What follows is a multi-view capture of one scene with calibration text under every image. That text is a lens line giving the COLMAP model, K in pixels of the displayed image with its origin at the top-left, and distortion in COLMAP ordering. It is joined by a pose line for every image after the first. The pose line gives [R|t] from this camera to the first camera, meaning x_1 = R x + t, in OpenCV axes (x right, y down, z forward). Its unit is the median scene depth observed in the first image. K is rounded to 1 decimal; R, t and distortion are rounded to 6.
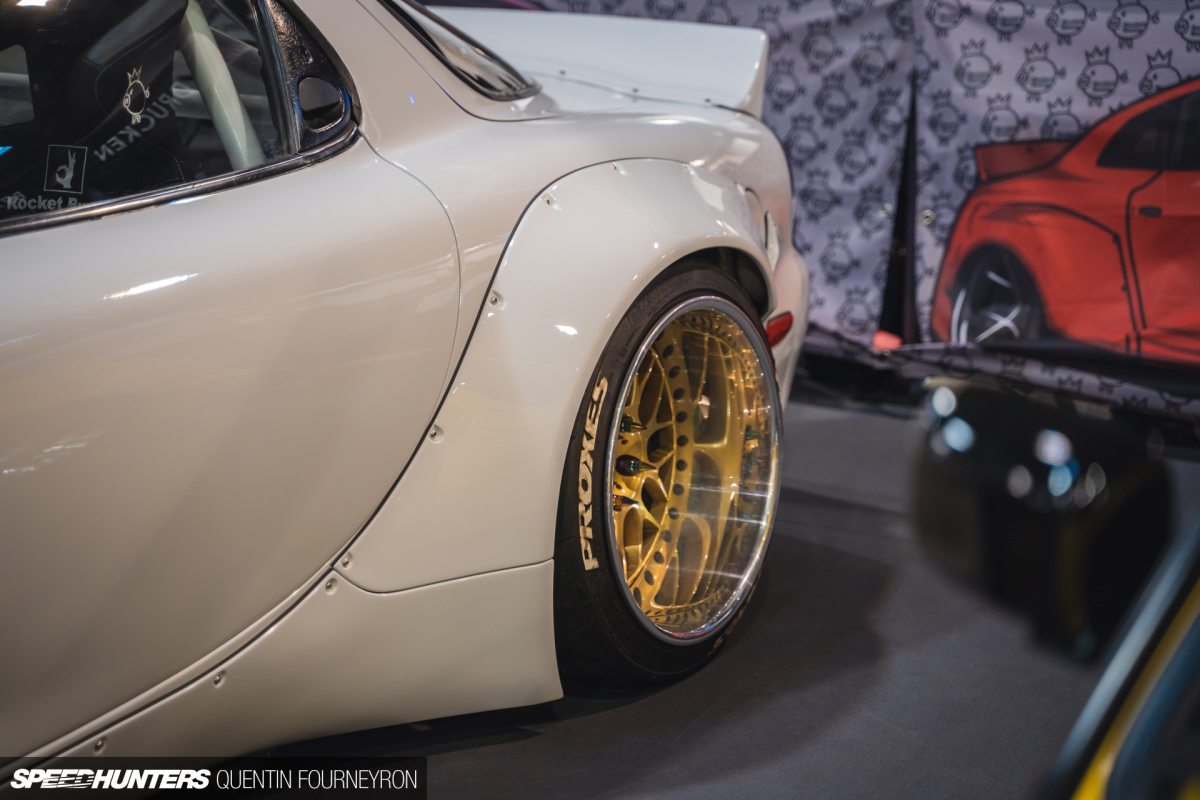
lens RADIAL K [[2588.6, 0, 600.0], [0, 2588.6, 400.0], [0, 0, 1]] dist [0.280739, -0.033943]
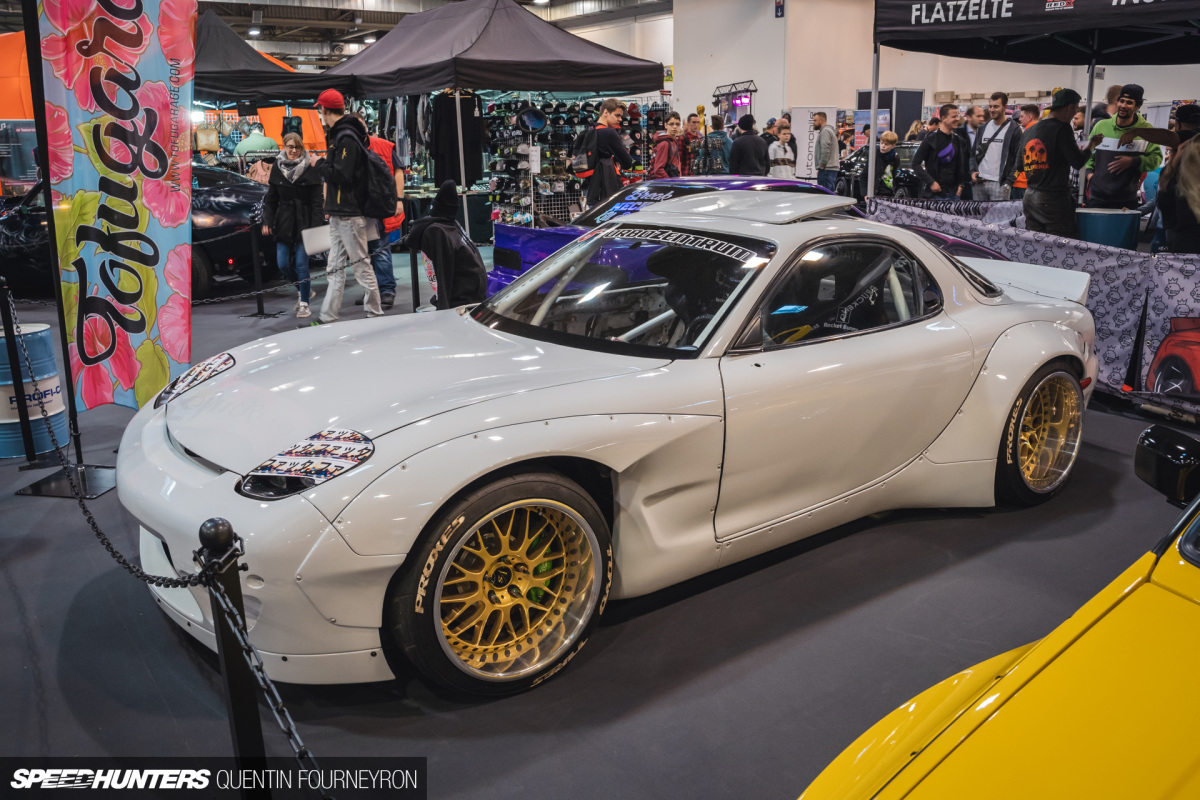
lens RADIAL K [[979.9, 0, 600.0], [0, 979.9, 400.0], [0, 0, 1]] dist [-0.114405, 0.084408]
pose [[0.920325, 0.092916, -0.379957, -0.015920], [-0.083186, 0.995649, 0.041989, -0.008711], [0.382206, -0.007037, 0.924050, -0.117600]]
